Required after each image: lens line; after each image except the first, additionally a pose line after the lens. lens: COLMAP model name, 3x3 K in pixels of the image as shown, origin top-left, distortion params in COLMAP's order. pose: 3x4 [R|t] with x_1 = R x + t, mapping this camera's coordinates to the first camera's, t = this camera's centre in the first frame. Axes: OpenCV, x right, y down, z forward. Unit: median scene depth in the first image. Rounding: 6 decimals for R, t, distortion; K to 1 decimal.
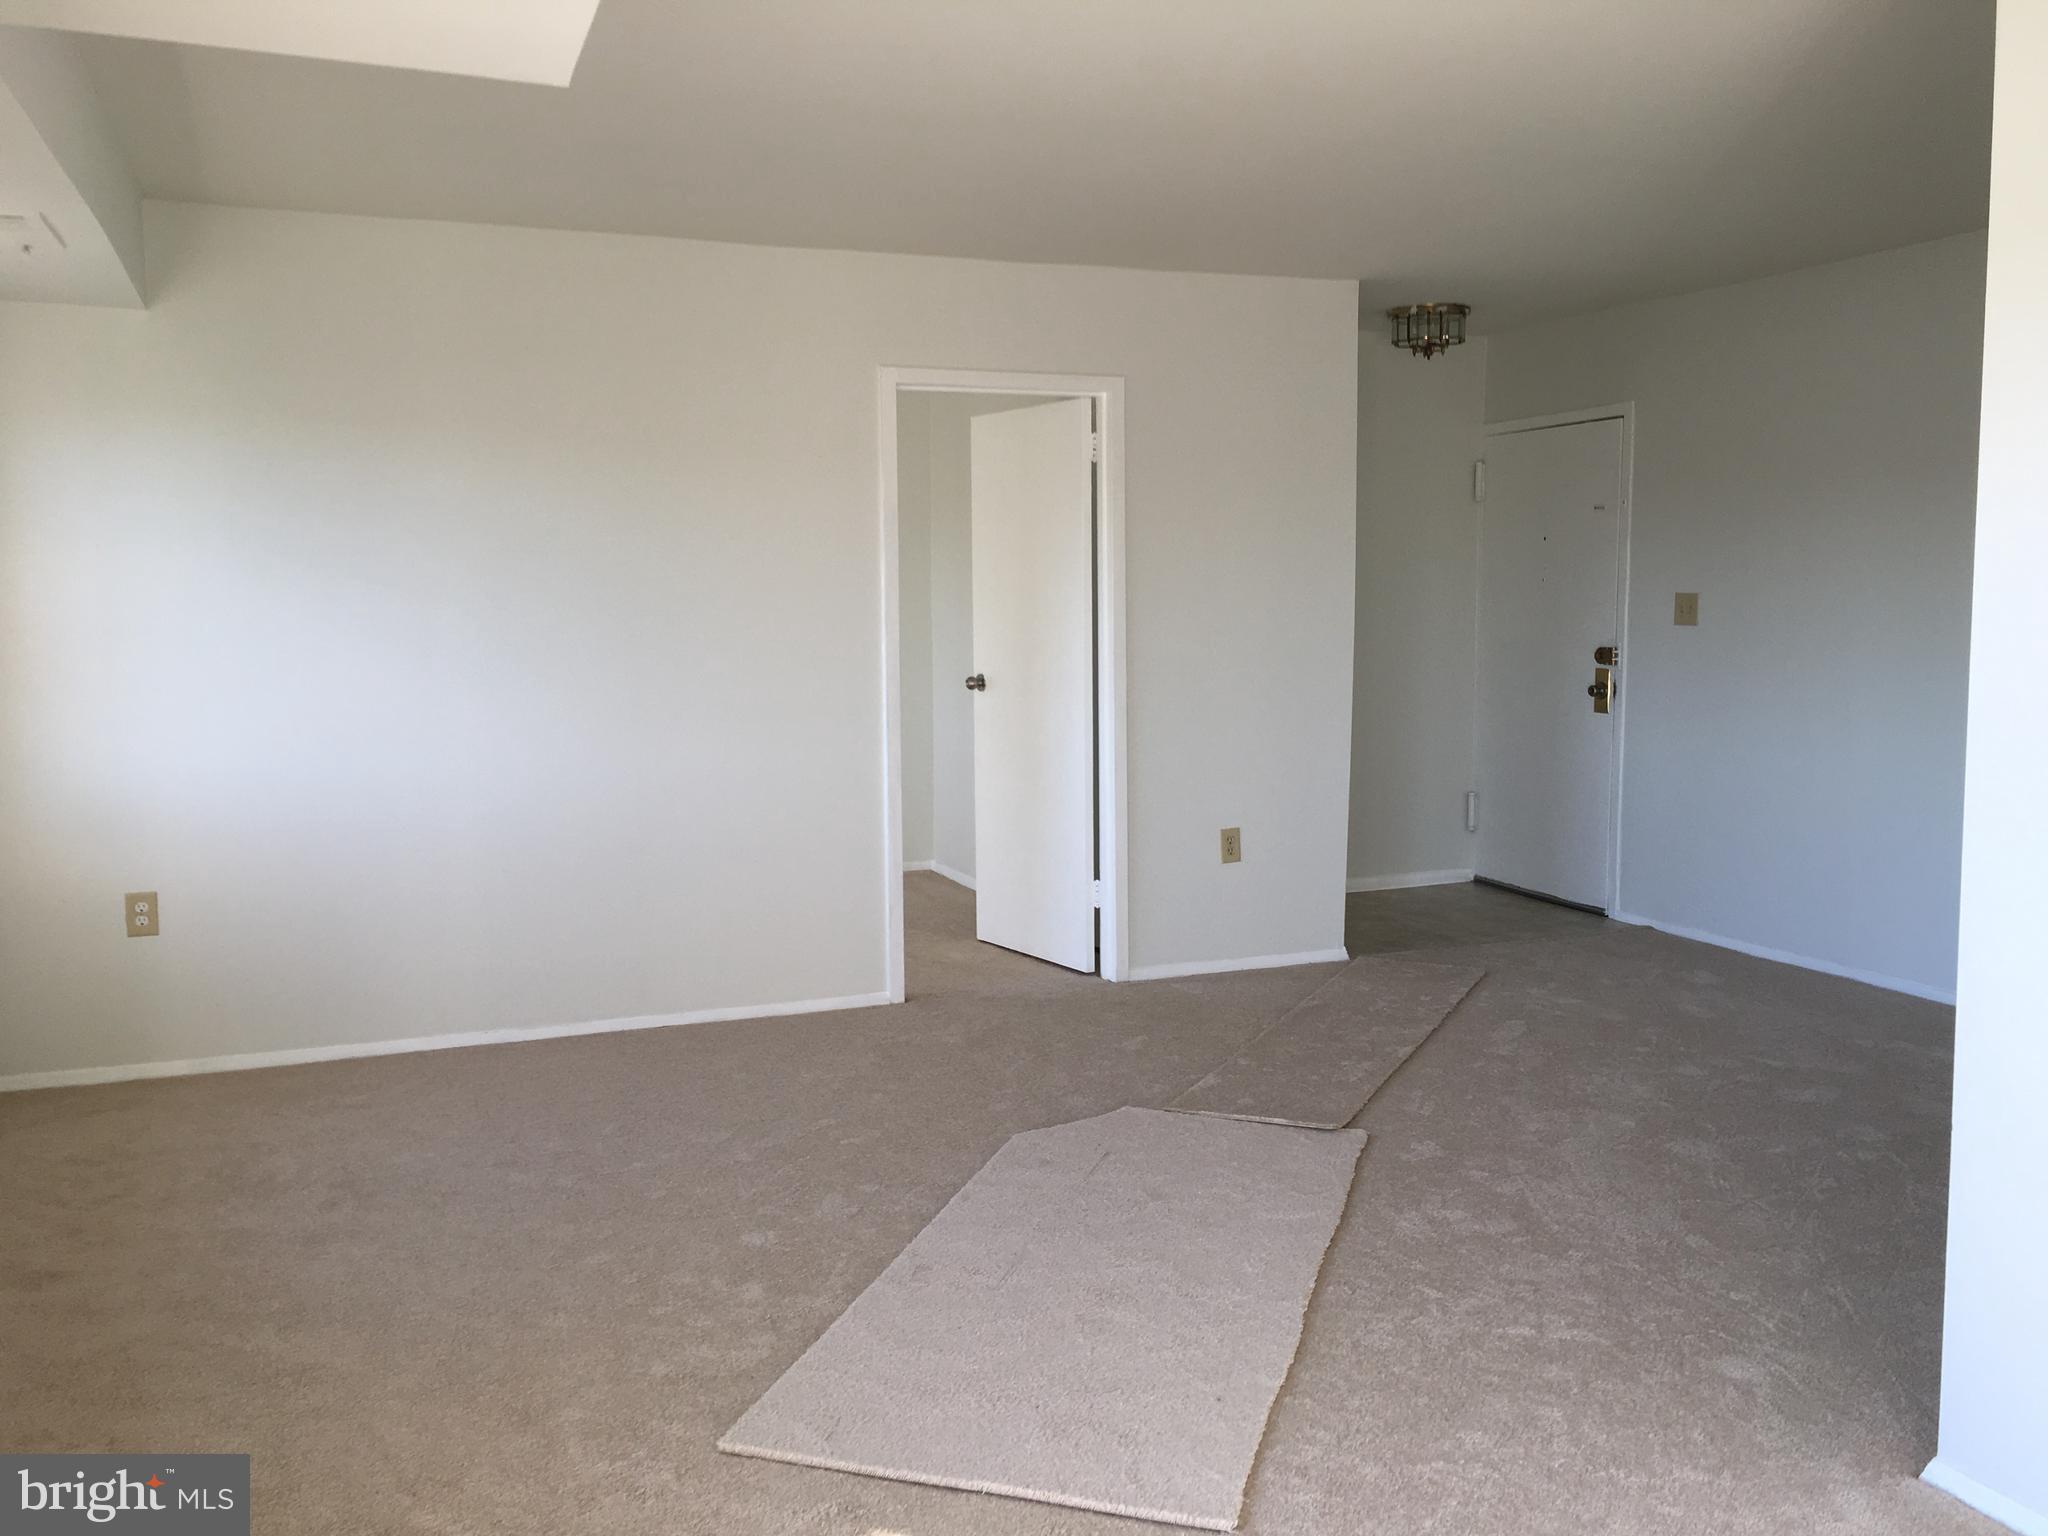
lens RADIAL K [[1757.3, 0, 1016.8], [0, 1757.3, 757.2], [0, 0, 1]] dist [0.077631, -0.114383]
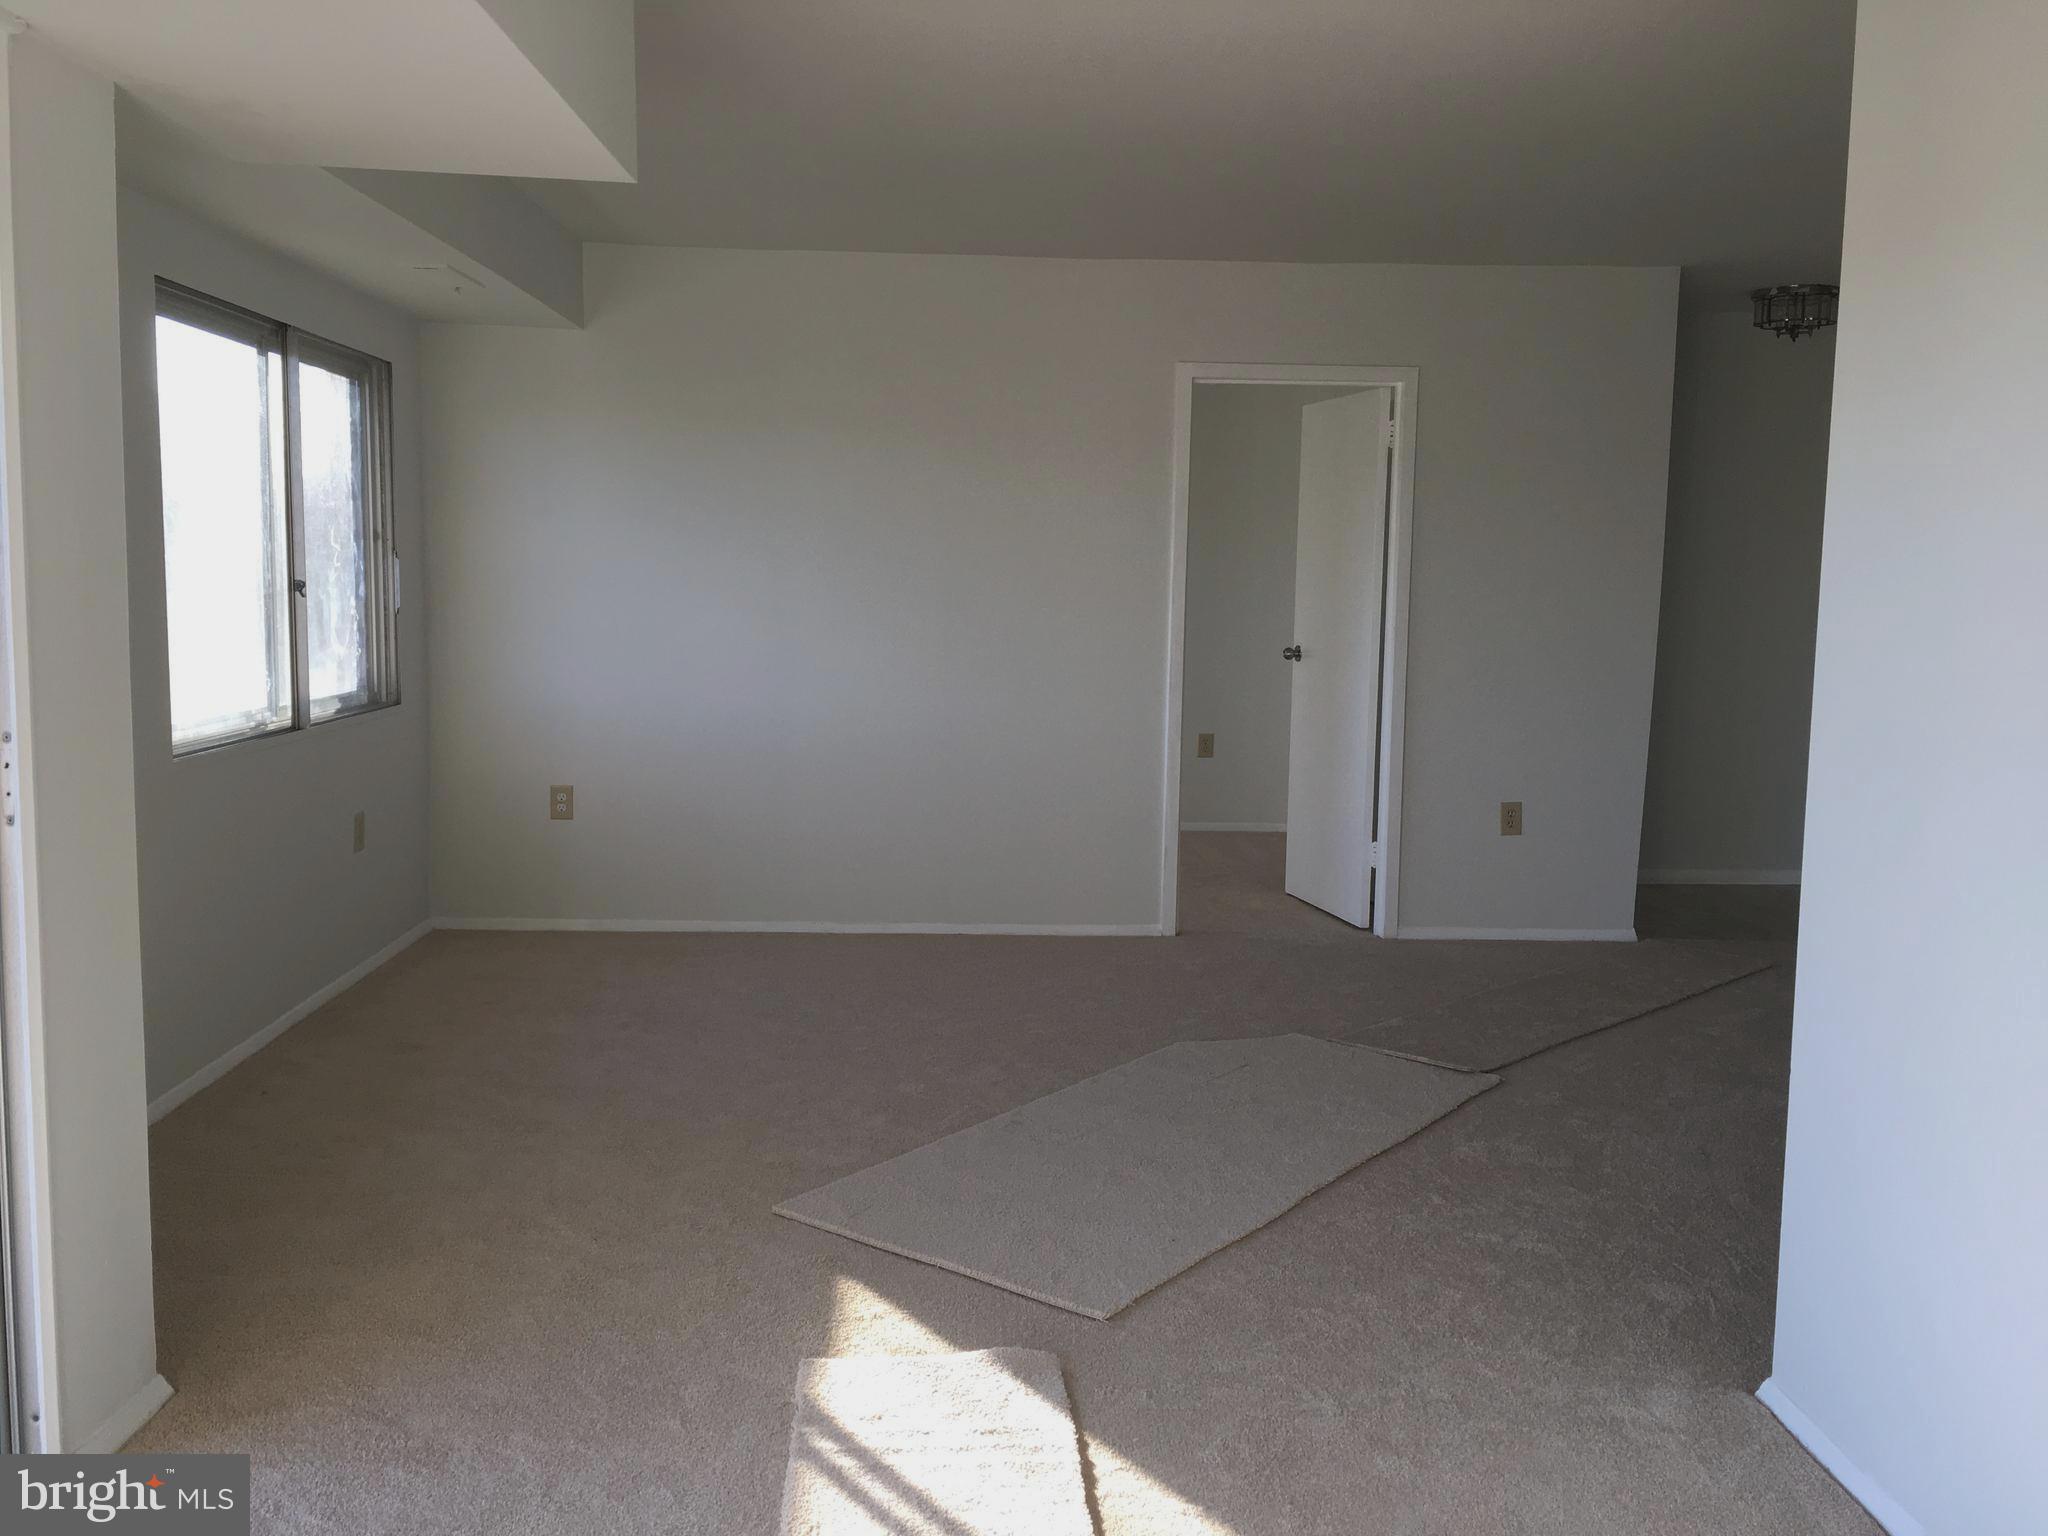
lens RADIAL K [[1757.3, 0, 1025.3], [0, 1757.3, 766.9], [0, 0, 1]] dist [0.077631, -0.114383]
pose [[0.943949, 0.061148, -0.324378, 0.203817], [-0.055706, 0.998107, 0.026046, 0.009209], [0.325357, -0.006516, 0.945569, -0.083652]]
